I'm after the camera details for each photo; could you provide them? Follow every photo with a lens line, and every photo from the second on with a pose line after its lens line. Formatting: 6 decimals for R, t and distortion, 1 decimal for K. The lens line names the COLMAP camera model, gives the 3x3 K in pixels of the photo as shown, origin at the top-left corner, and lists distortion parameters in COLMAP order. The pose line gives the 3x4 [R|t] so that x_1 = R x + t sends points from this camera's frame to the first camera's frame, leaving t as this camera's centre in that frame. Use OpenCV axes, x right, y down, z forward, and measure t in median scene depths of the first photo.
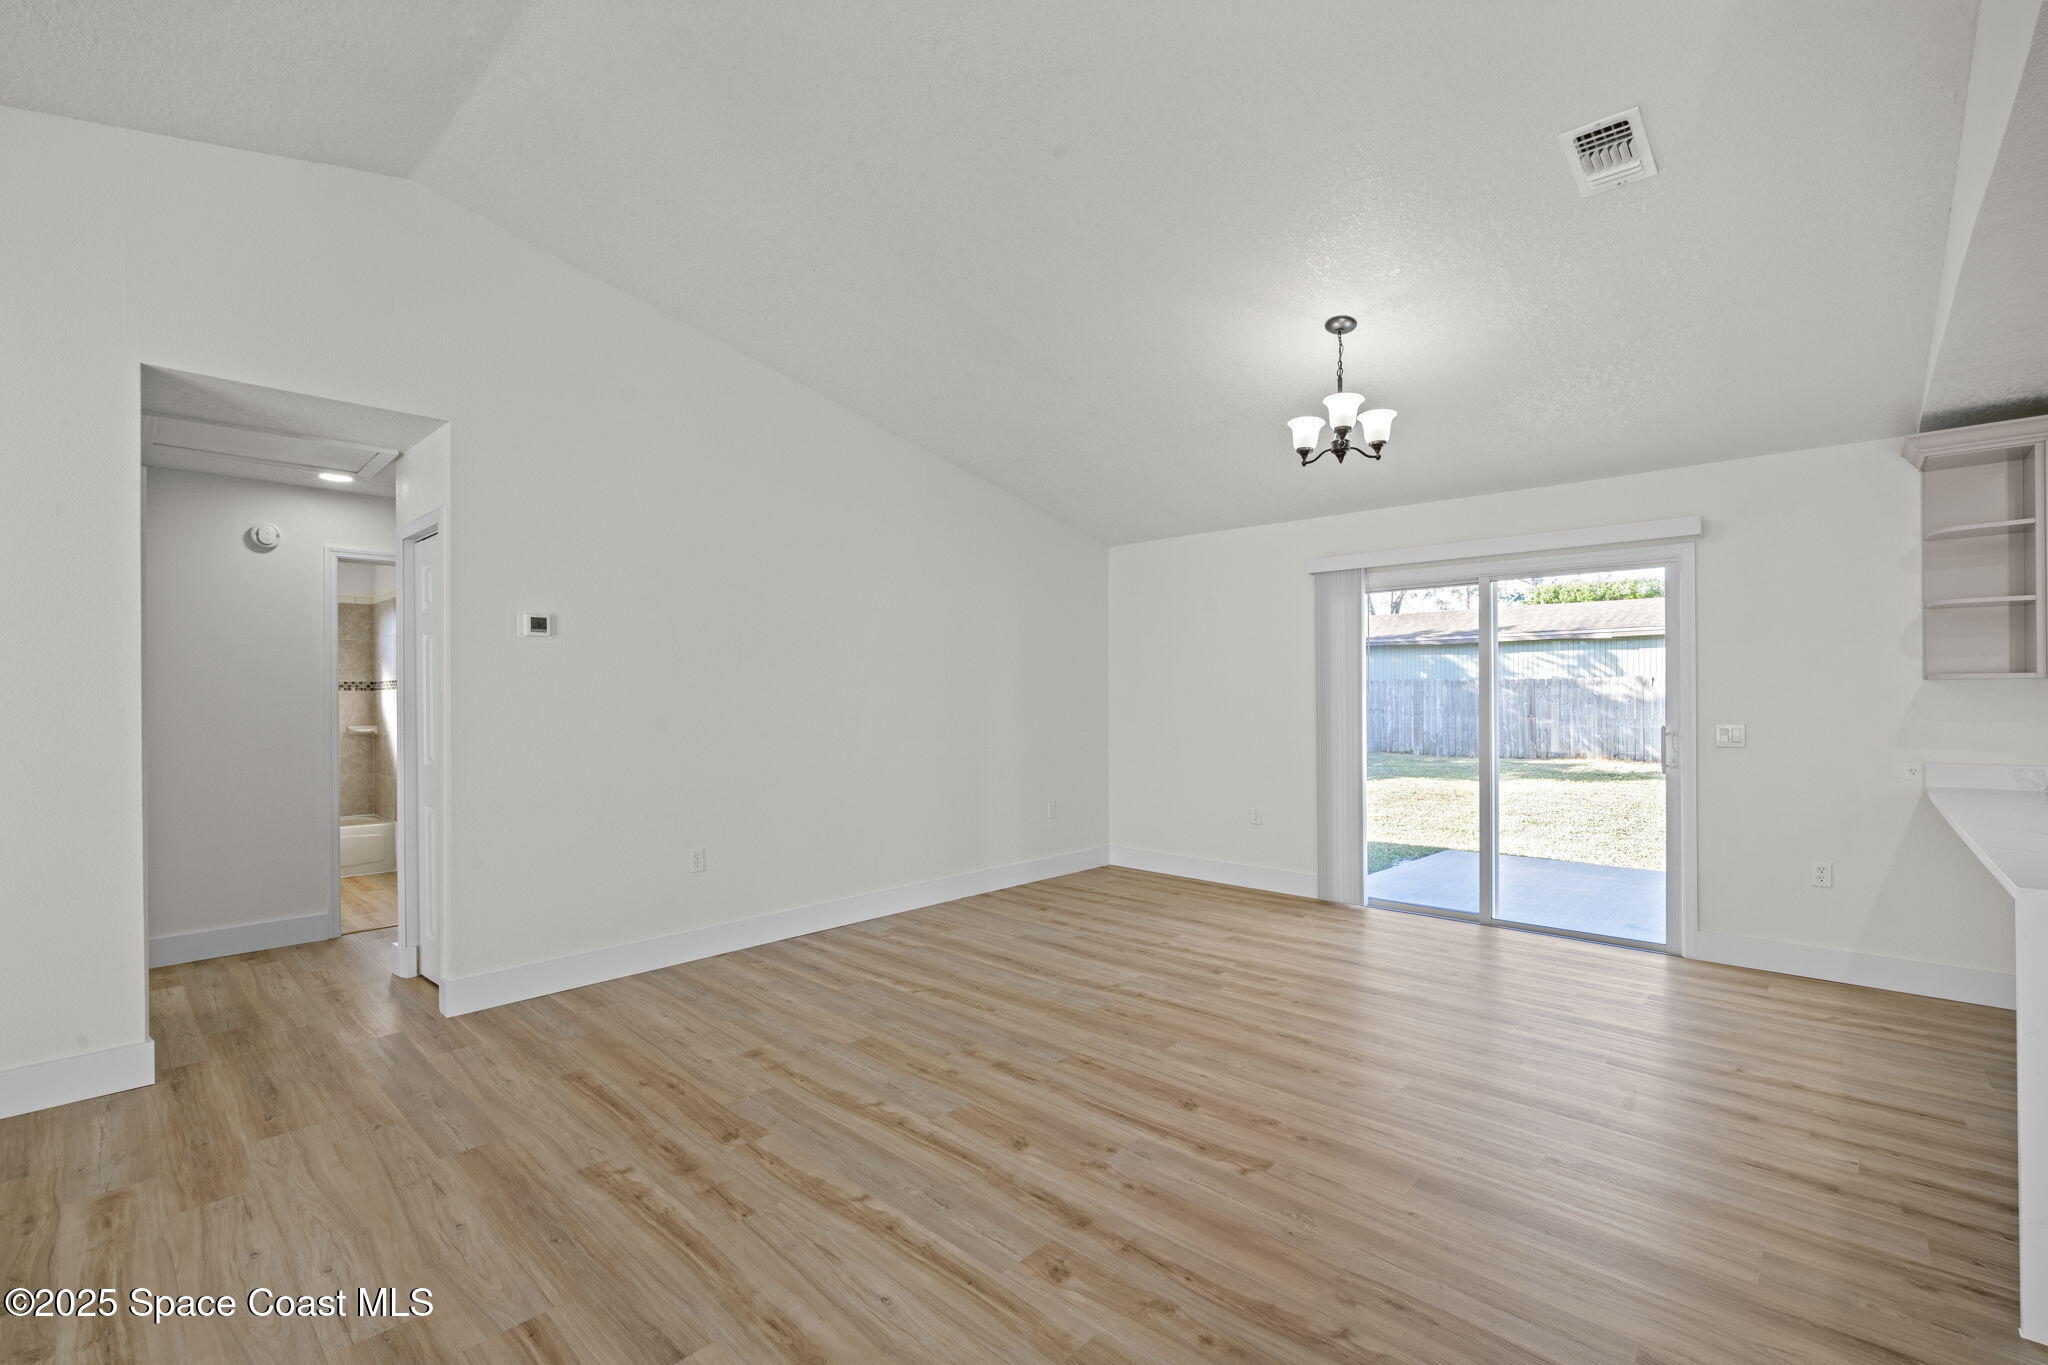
lens RADIAL K [[892.9, 0, 1020.7], [0, 892.9, 680.2], [0, 0, 1]] dist [-0.015540, 0.003995]
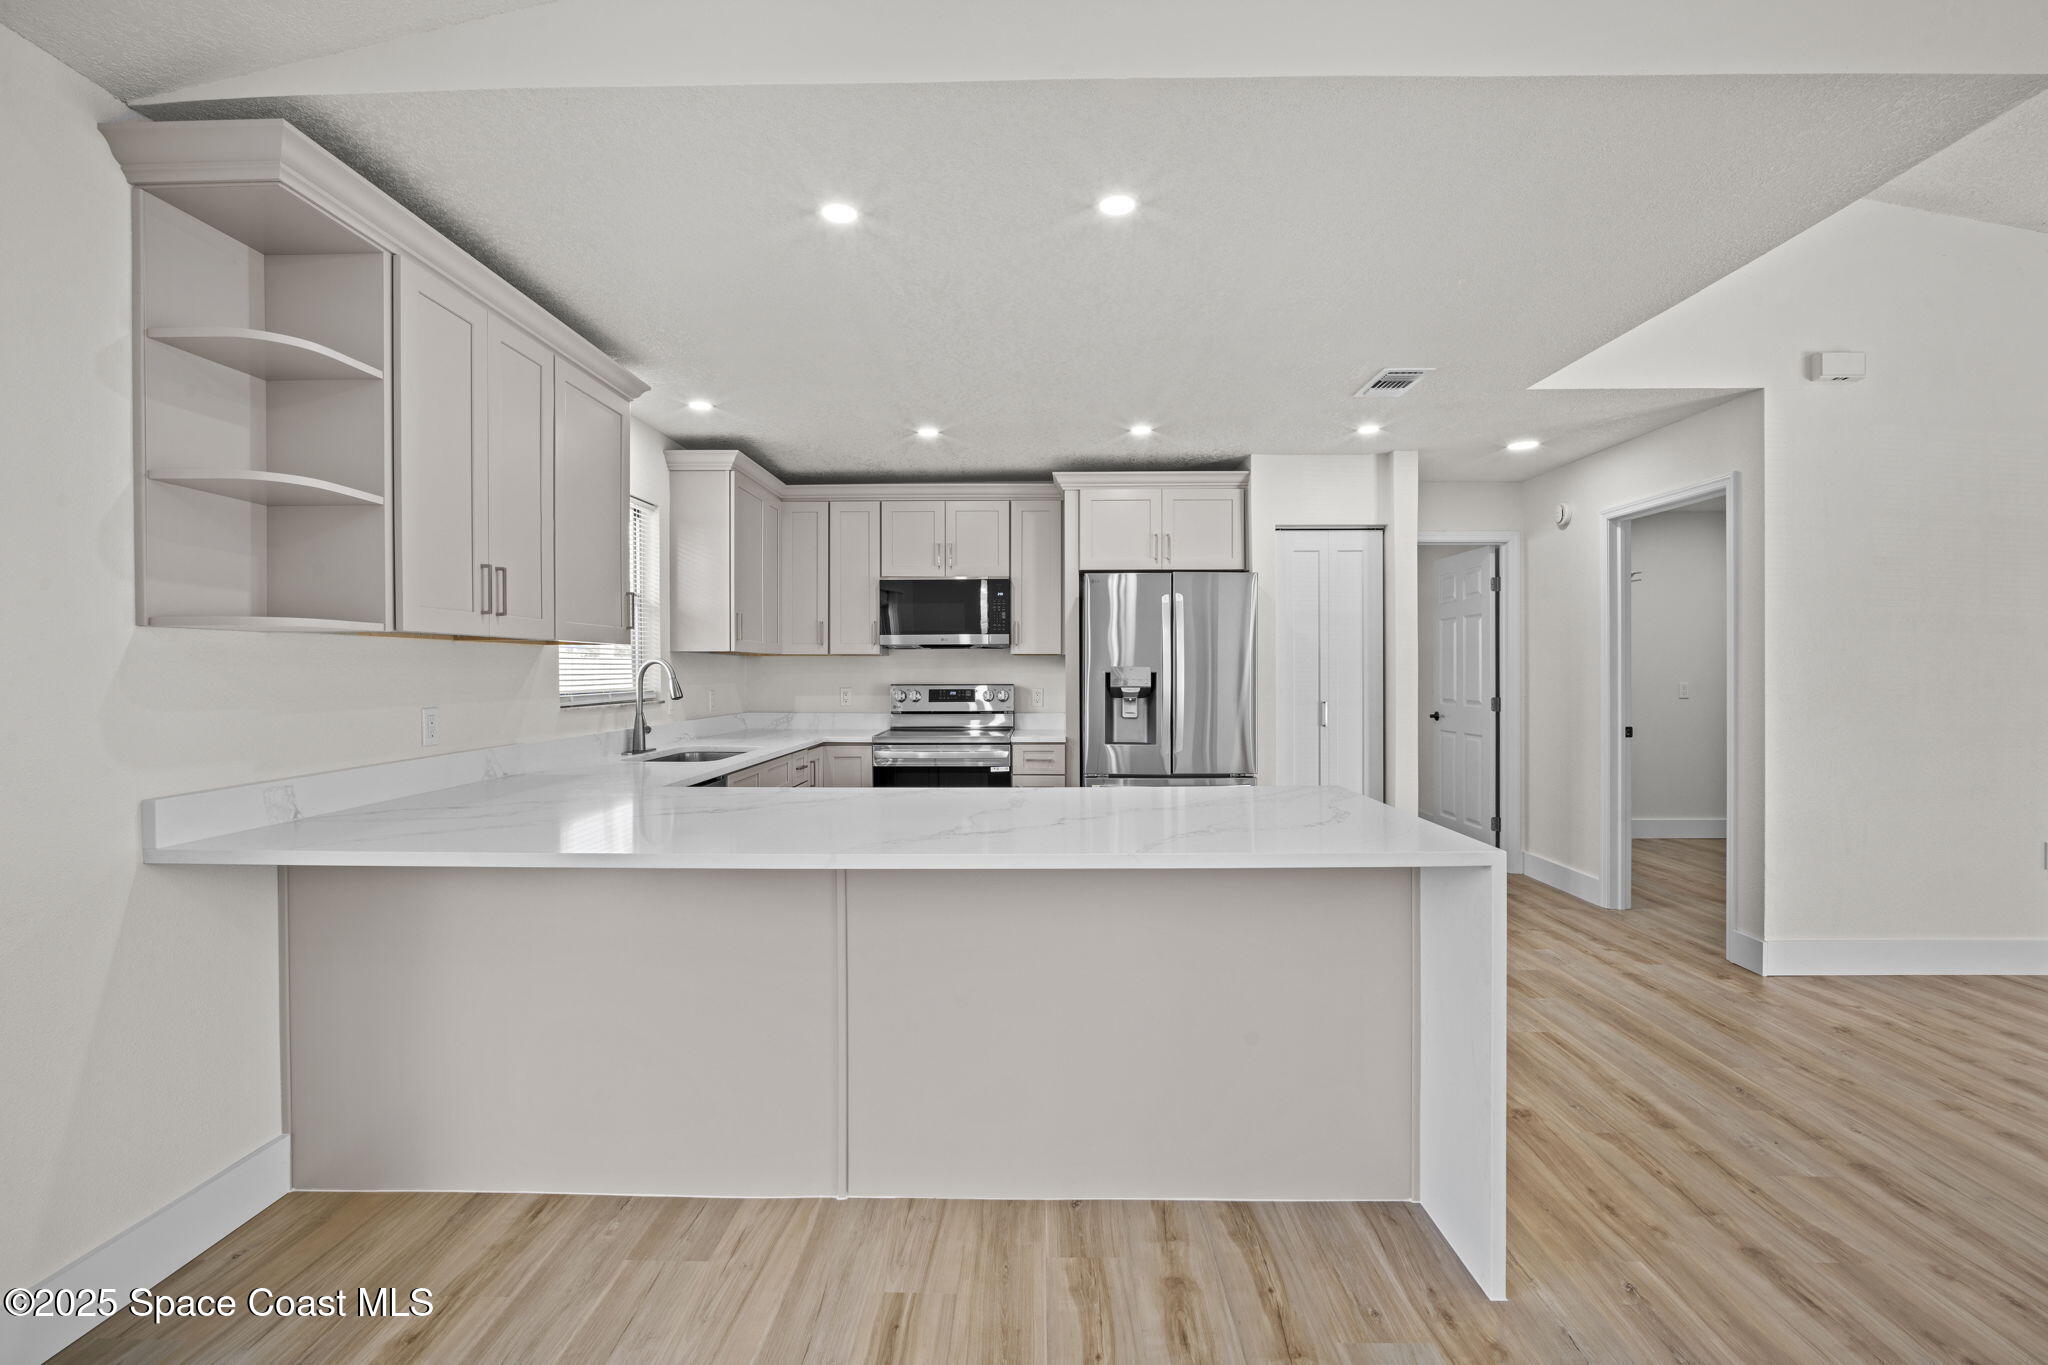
lens RADIAL K [[892.9, 0, 1020.7], [0, 892.9, 680.2], [0, 0, 1]] dist [-0.015540, 0.003995]
pose [[-0.664479, -0.002896, 0.747301, 0.363387], [-0.011045, 0.999921, -0.005947, 0.027795], [-0.747225, -0.012206, -0.664459, 0.995339]]
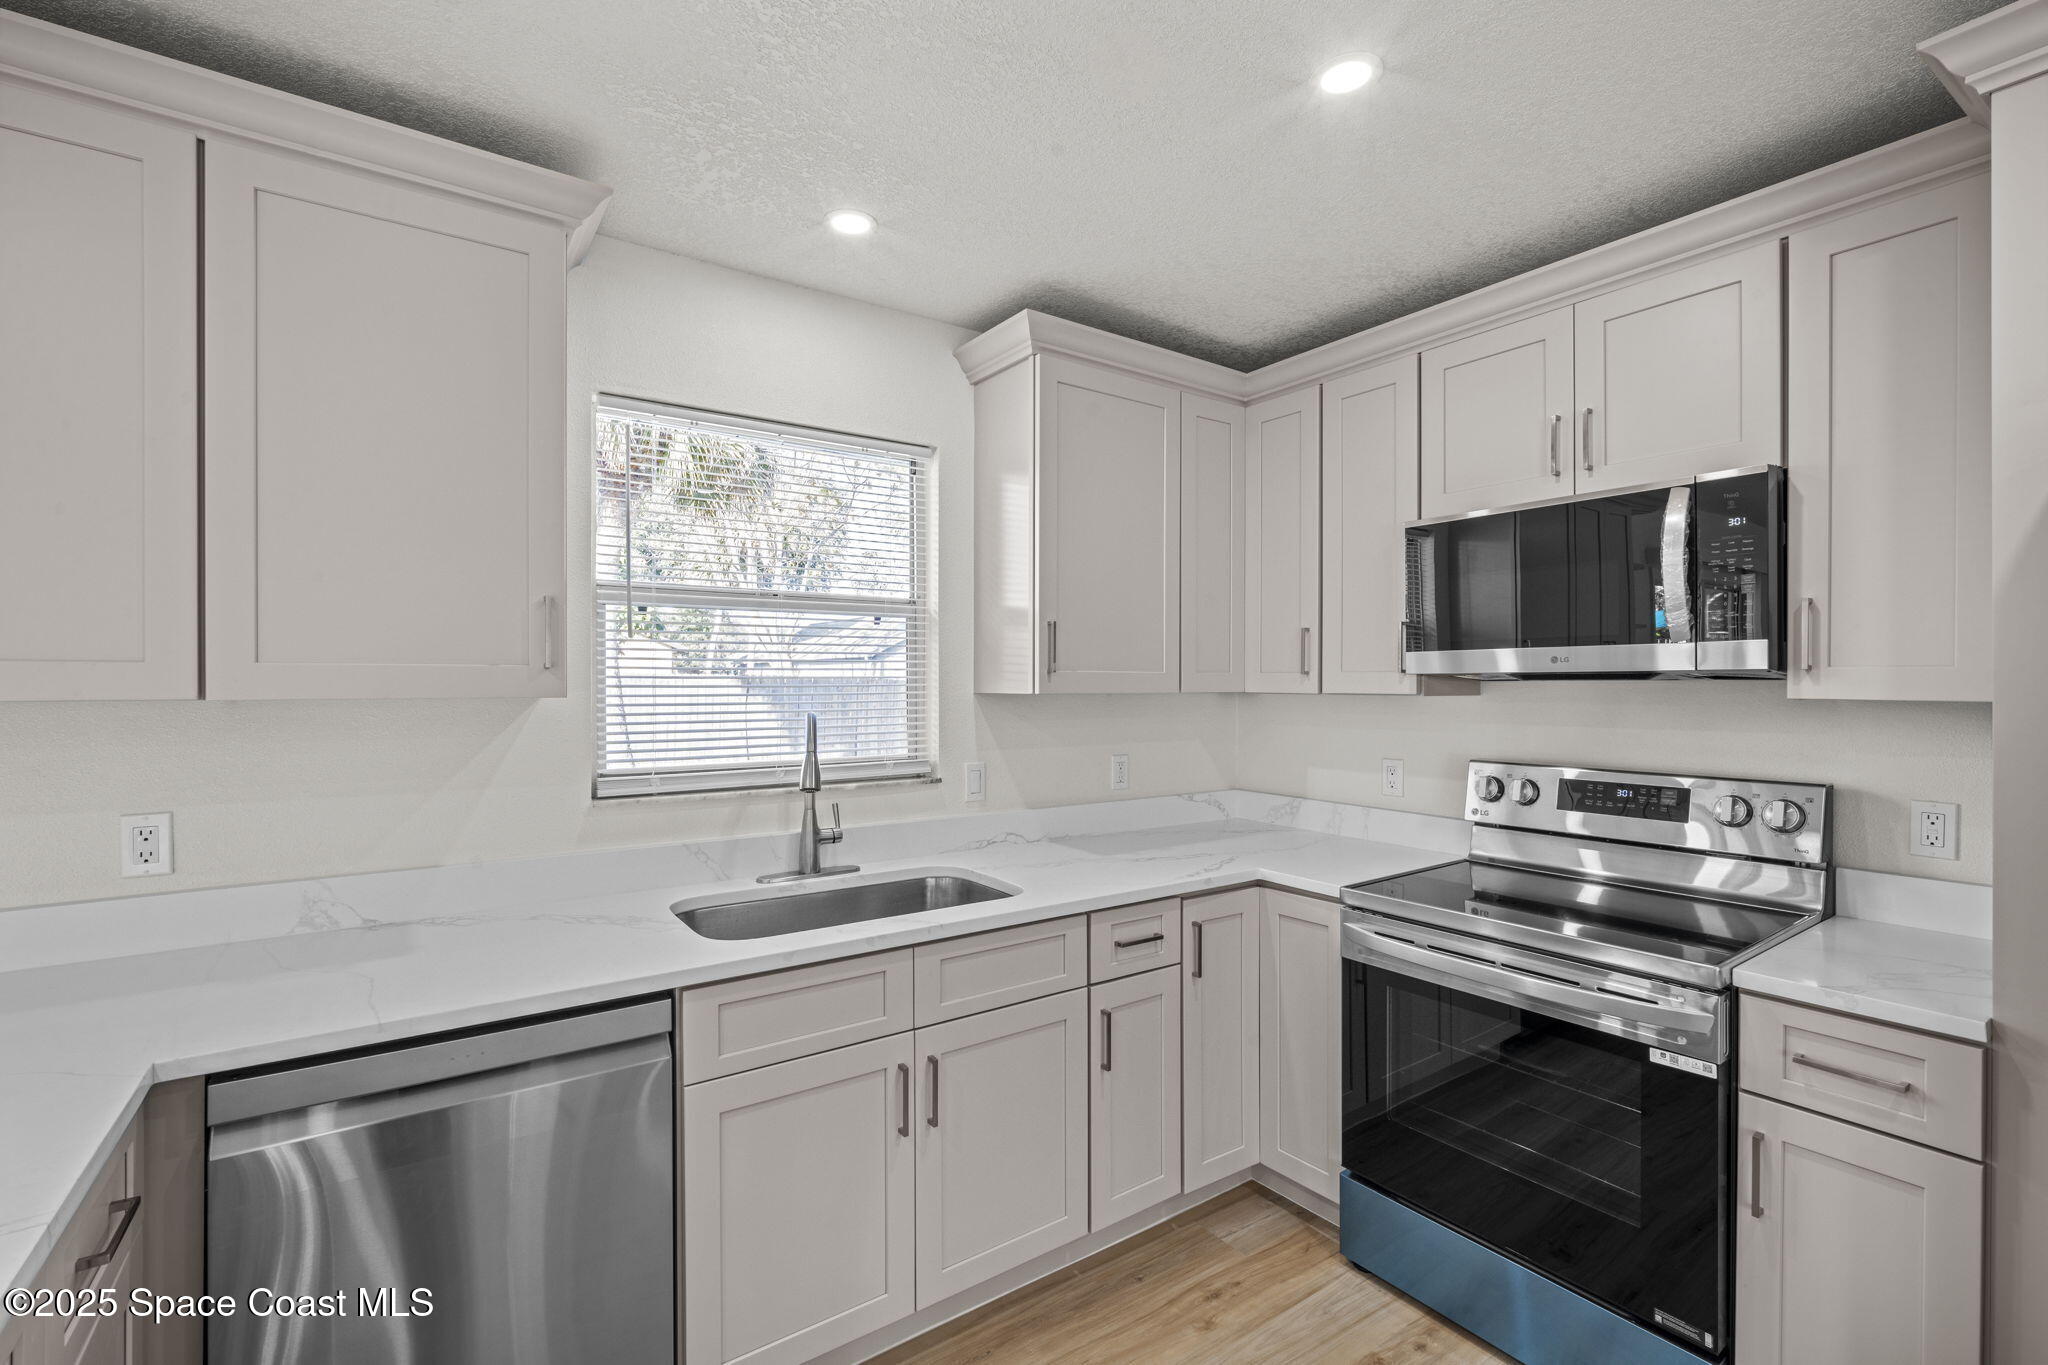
lens RADIAL K [[898.6, 0, 1022.8], [0, 898.6, 689.4], [0, 0, 1]] dist [-0.010785, 0.004341]
pose [[0.204785, -0.000718, 0.978807, 0.889800], [-0.021312, 0.999759, 0.005192, -0.020923], [-0.978575, -0.021923, 0.204721, 0.363877]]
